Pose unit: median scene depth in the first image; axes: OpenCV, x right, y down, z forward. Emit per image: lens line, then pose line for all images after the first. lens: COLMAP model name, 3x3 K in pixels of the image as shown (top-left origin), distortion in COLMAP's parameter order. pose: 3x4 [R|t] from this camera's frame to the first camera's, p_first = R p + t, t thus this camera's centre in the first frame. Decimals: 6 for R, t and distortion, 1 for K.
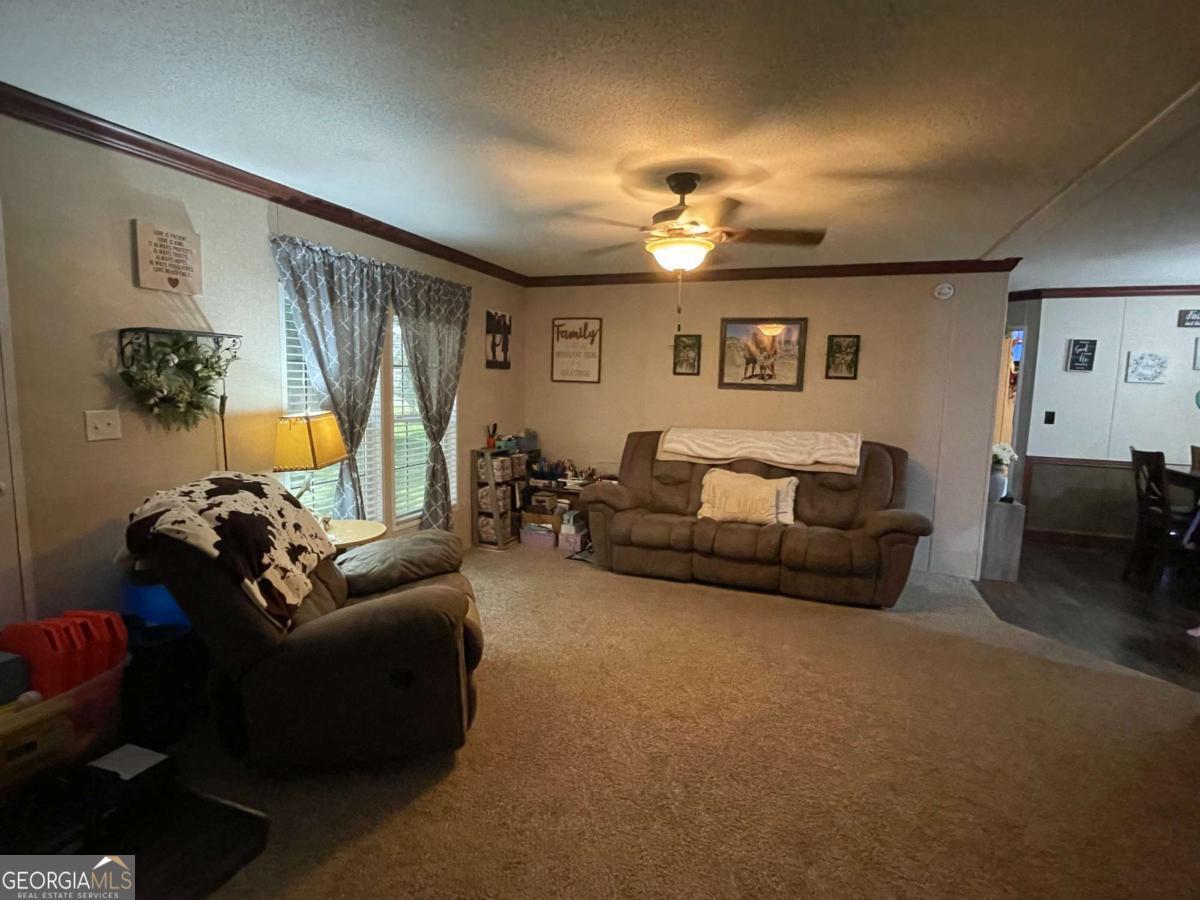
lens RADIAL K [[607.2, 0, 597.7], [0, 607.2, 448.6], [0, 0, 1]] dist [-0.001024, -0.000751]
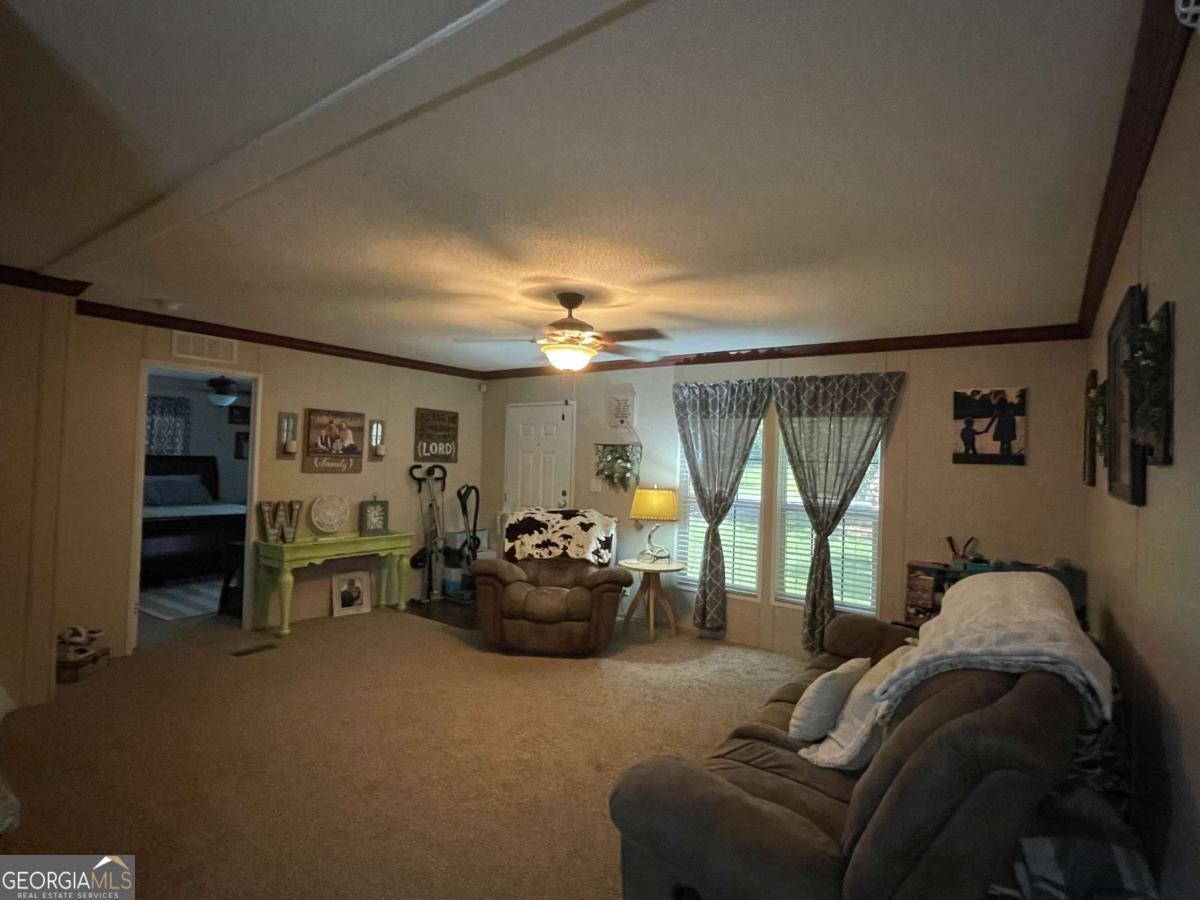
lens RADIAL K [[607.2, 0, 597.7], [0, 607.2, 448.6], [0, 0, 1]] dist [-0.001024, -0.000751]
pose [[-0.269594, -0.048861, -0.961734, 1.018527], [-0.146635, 0.989148, -0.009149, -0.111550], [0.951744, 0.138557, -0.273834, 1.131145]]
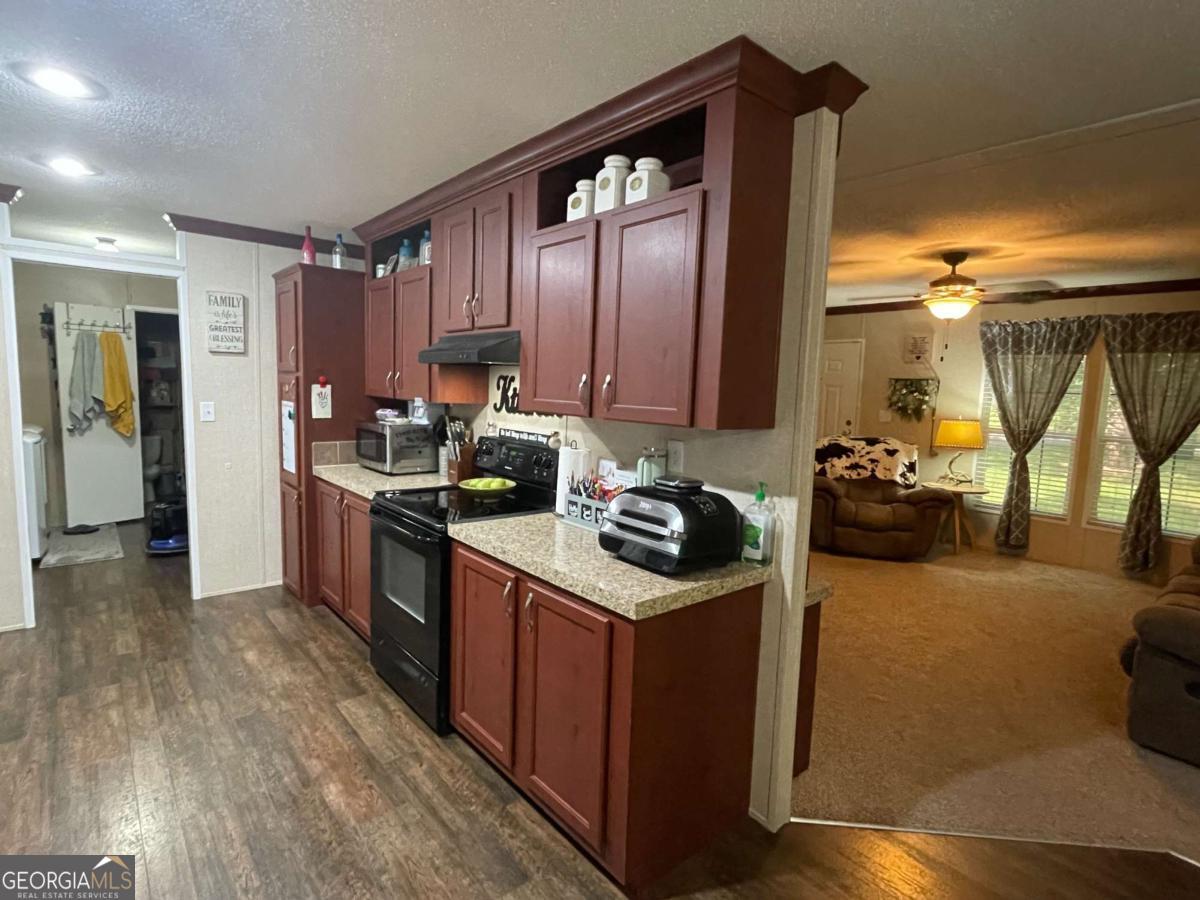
lens RADIAL K [[607.2, 0, 597.7], [0, 607.2, 448.6], [0, 0, 1]] dist [-0.001024, -0.000751]
pose [[-0.486211, 0.054250, -0.872156, 1.436905], [-0.140106, 0.980319, 0.139085, -0.064265], [0.862537, 0.189819, -0.469041, 0.819315]]
